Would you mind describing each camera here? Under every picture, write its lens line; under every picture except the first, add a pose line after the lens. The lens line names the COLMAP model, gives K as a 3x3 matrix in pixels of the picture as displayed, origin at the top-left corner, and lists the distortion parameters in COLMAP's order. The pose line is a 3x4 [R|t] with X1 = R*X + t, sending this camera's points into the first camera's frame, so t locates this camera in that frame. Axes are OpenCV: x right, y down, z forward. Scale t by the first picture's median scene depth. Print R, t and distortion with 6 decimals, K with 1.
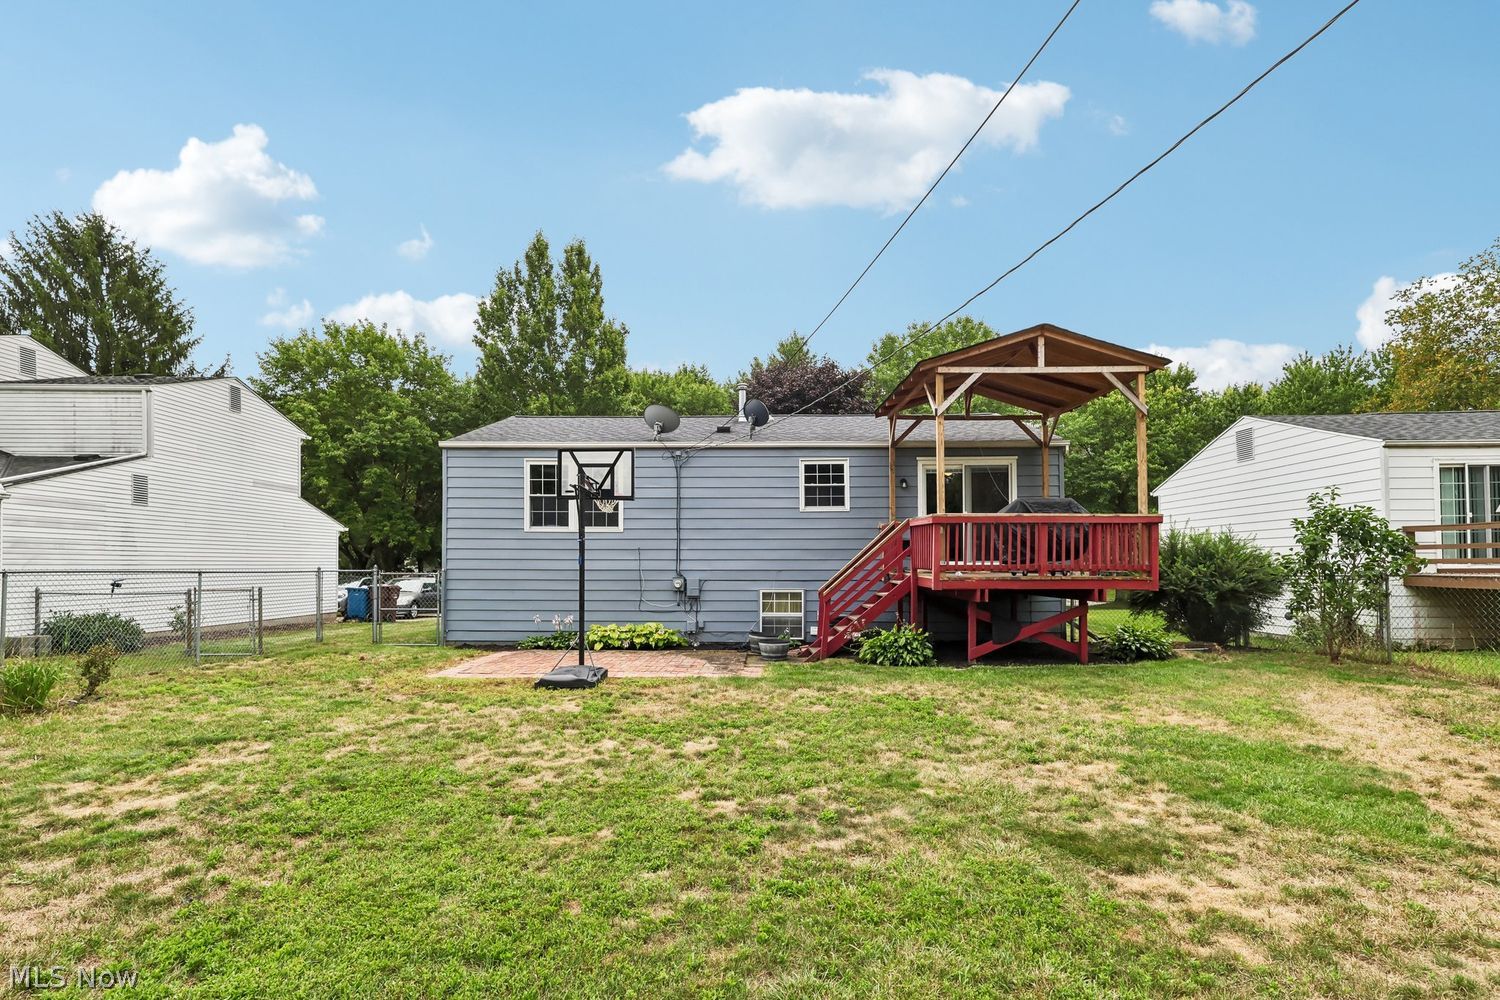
lens RADIAL K [[721.8, 0, 749.0], [0, 721.8, 554.0], [0, 0, 1]] dist [0.024099, 0.000628]
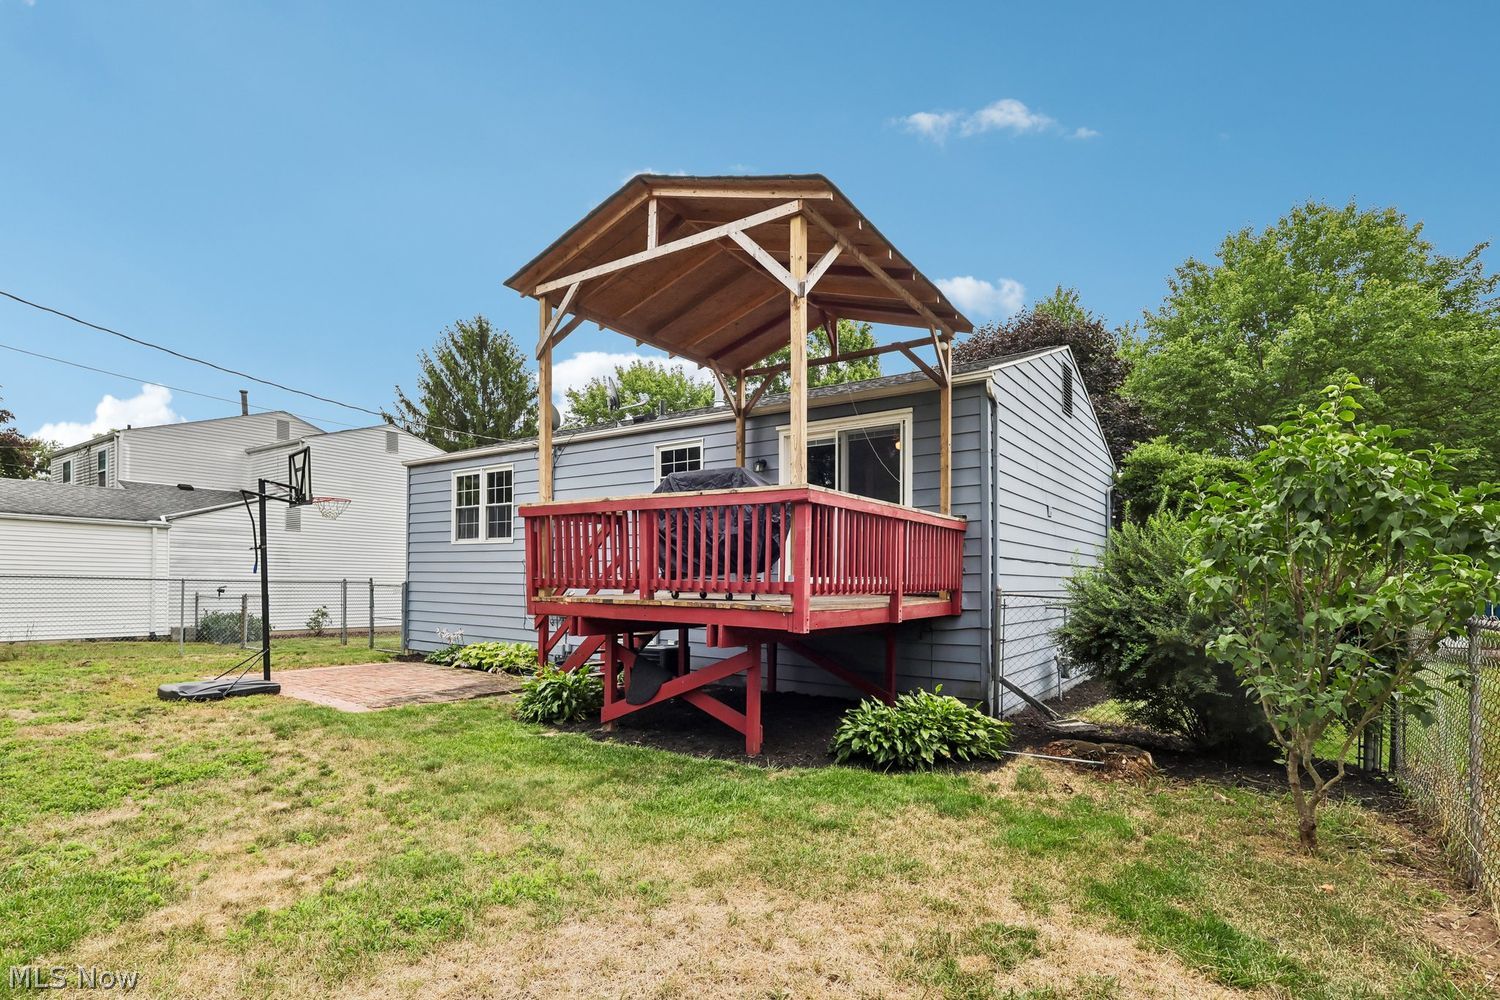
lens RADIAL K [[724.8, 0, 769.8], [0, 724.8, 577.1], [0, 0, 1]] dist [0.000624, 0.000084]
pose [[0.836718, 0.005345, -0.547608, 0.607323], [-0.001280, 0.999969, 0.007806, 0.005428], [0.547632, -0.005830, 0.836699, 0.411878]]
